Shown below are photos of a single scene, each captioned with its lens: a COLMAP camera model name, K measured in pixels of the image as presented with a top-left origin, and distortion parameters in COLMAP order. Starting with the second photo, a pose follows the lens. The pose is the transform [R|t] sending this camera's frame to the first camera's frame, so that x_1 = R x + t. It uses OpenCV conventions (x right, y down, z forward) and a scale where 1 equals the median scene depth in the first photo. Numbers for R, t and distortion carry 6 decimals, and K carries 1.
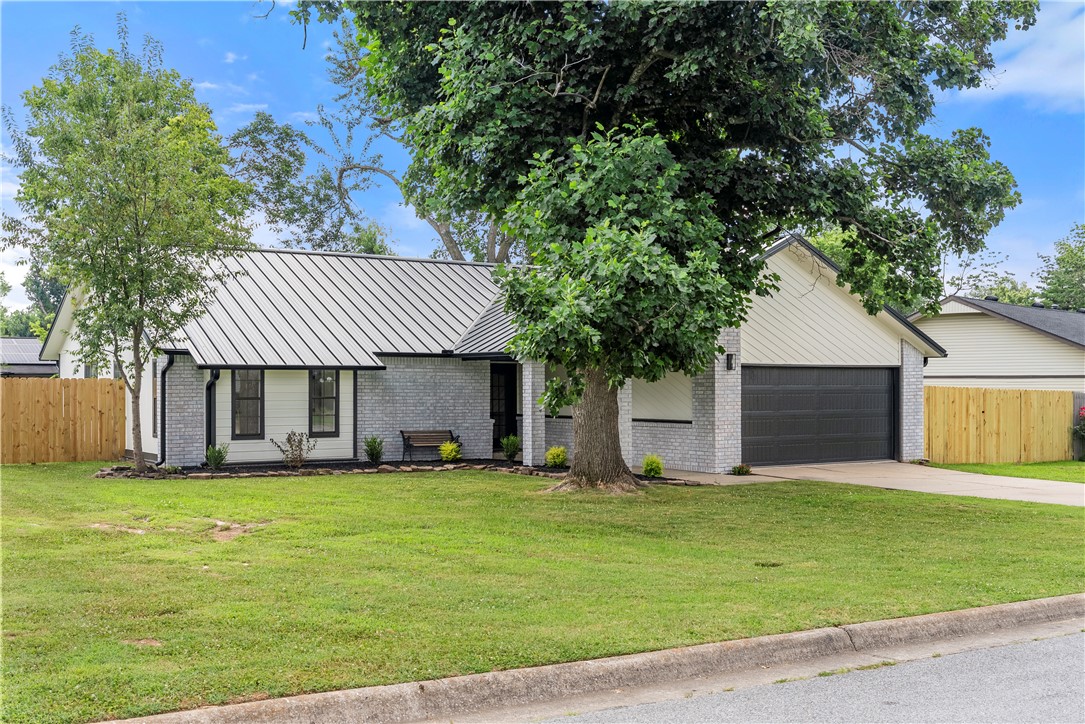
lens RADIAL K [[1192.1, 0, 543.0], [0, 1192.1, 365.9], [0, 0, 1]] dist [0.010504, 0.000000]
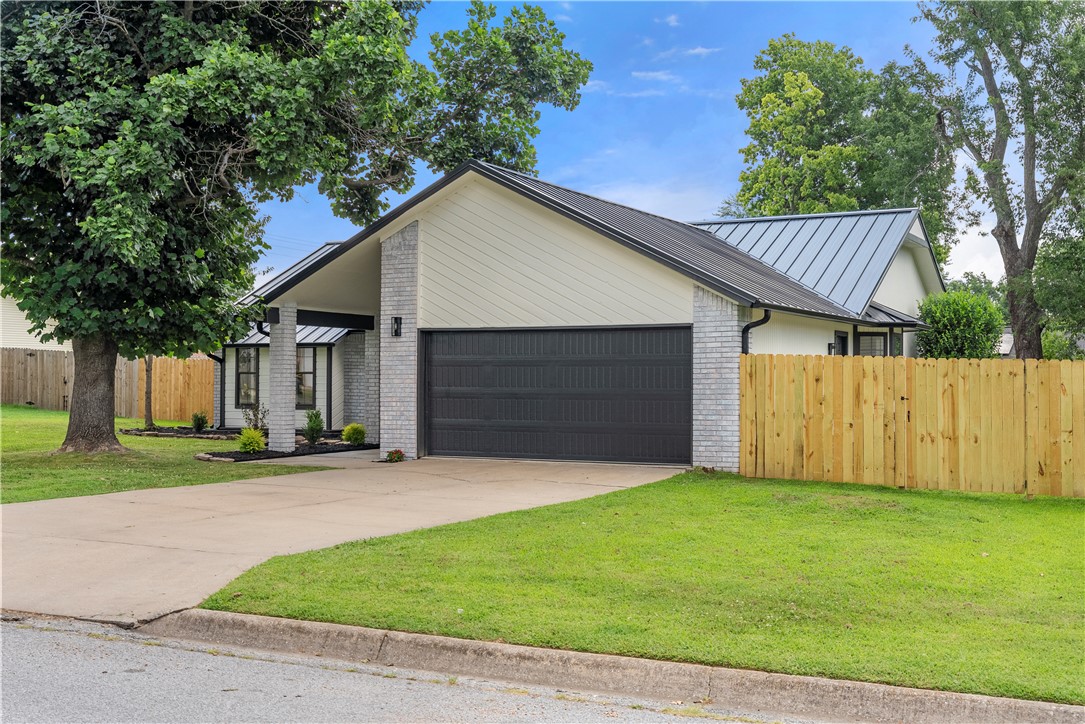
lens RADIAL K [[1309.9, 0, 541.8], [0, 1309.9, 361.1], [0, 0, 1]] dist [0.031876, 0.000000]
pose [[0.479731, -0.011724, -0.877337, 0.992229], [0.008081, 0.999927, -0.008944, 0.029050], [0.877378, -0.002799, 0.479791, 0.634500]]
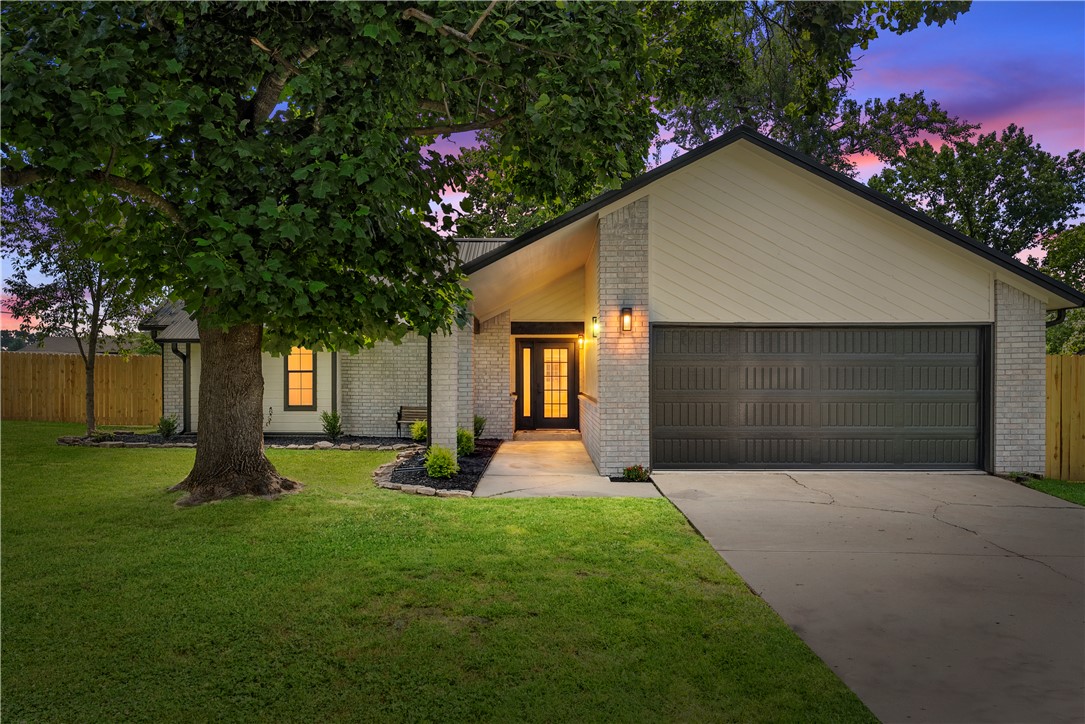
lens RADIAL K [[820.0, 0, 546.9], [0, 820.0, 380.8], [0, 0, 1]] dist [0.010768, -0.006722]
pose [[0.831347, 0.006459, -0.555716, 0.380820], [0.006758, 0.999741, 0.021729, 0.021472], [0.555712, -0.021820, 0.831088, 0.556851]]
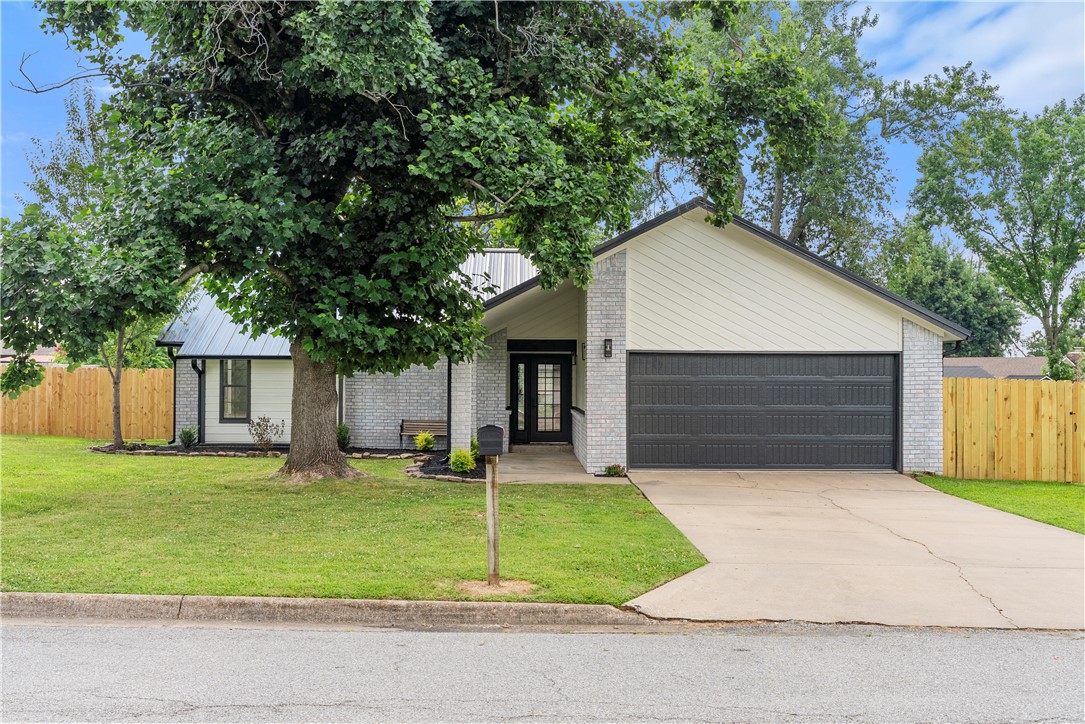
lens RADIAL K [[1213.1, 0, 542.2], [0, 1213.1, 362.5], [0, 0, 1]] dist [0.011296, 0.000000]
pose [[0.836398, -0.003533, -0.548111, 0.597458], [0.002888, 0.999994, -0.002038, 0.008721], [0.548115, 0.000122, 0.836403, 0.215646]]
